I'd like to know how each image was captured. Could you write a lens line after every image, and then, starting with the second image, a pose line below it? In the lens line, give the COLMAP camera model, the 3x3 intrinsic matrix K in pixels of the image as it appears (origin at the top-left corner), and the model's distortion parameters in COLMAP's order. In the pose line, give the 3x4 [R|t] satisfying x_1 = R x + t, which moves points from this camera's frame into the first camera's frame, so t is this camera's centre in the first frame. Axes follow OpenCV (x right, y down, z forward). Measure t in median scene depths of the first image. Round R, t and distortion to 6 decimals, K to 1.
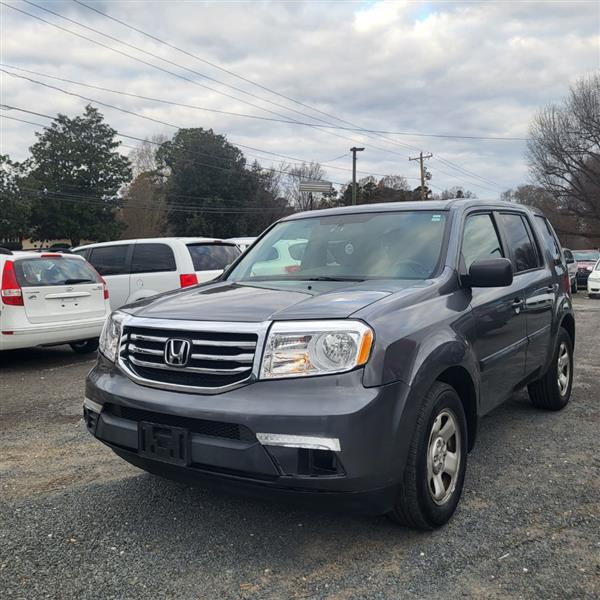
lens RADIAL K [[628.9, 0, 296.1], [0, 628.9, 300.3], [0, 0, 1]] dist [0.031330, -0.002361]
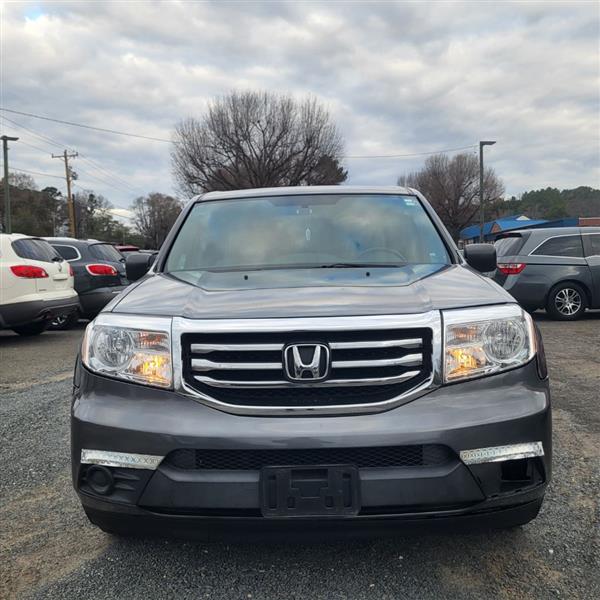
lens RADIAL K [[623.0, 0, 302.2], [0, 623.0, 303.1], [0, 0, 1]] dist [0.035517, -0.010889]
pose [[0.835558, -0.039638, 0.547970, -0.214835], [0.041217, 0.999106, 0.009422, 0.002841], [-0.547853, 0.014713, 0.836445, 0.147614]]
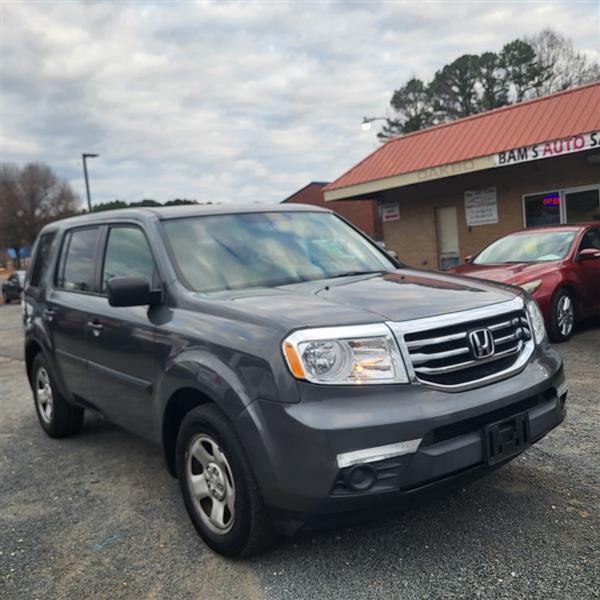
lens RADIAL K [[629.0, 0, 297.8], [0, 629.0, 301.9], [0, 0, 1]] dist [0.034691, -0.024109]
pose [[0.314425, -0.088535, 0.945145, -0.429606], [0.132650, 0.989970, 0.048605, -0.022856], [-0.939969, 0.110091, 0.323015, 0.348356]]
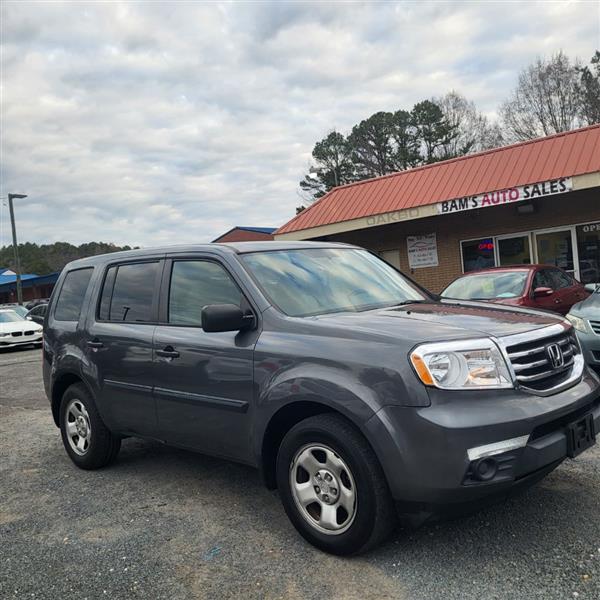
lens RADIAL K [[623.0, 0, 302.2], [0, 623.0, 303.1], [0, 0, 1]] dist [0.035517, -0.010889]
pose [[0.173052, -0.024412, 0.984610, -0.502161], [0.137889, 0.990448, 0.000321, -0.026980], [-0.975213, 0.135711, 0.174765, 0.453386]]
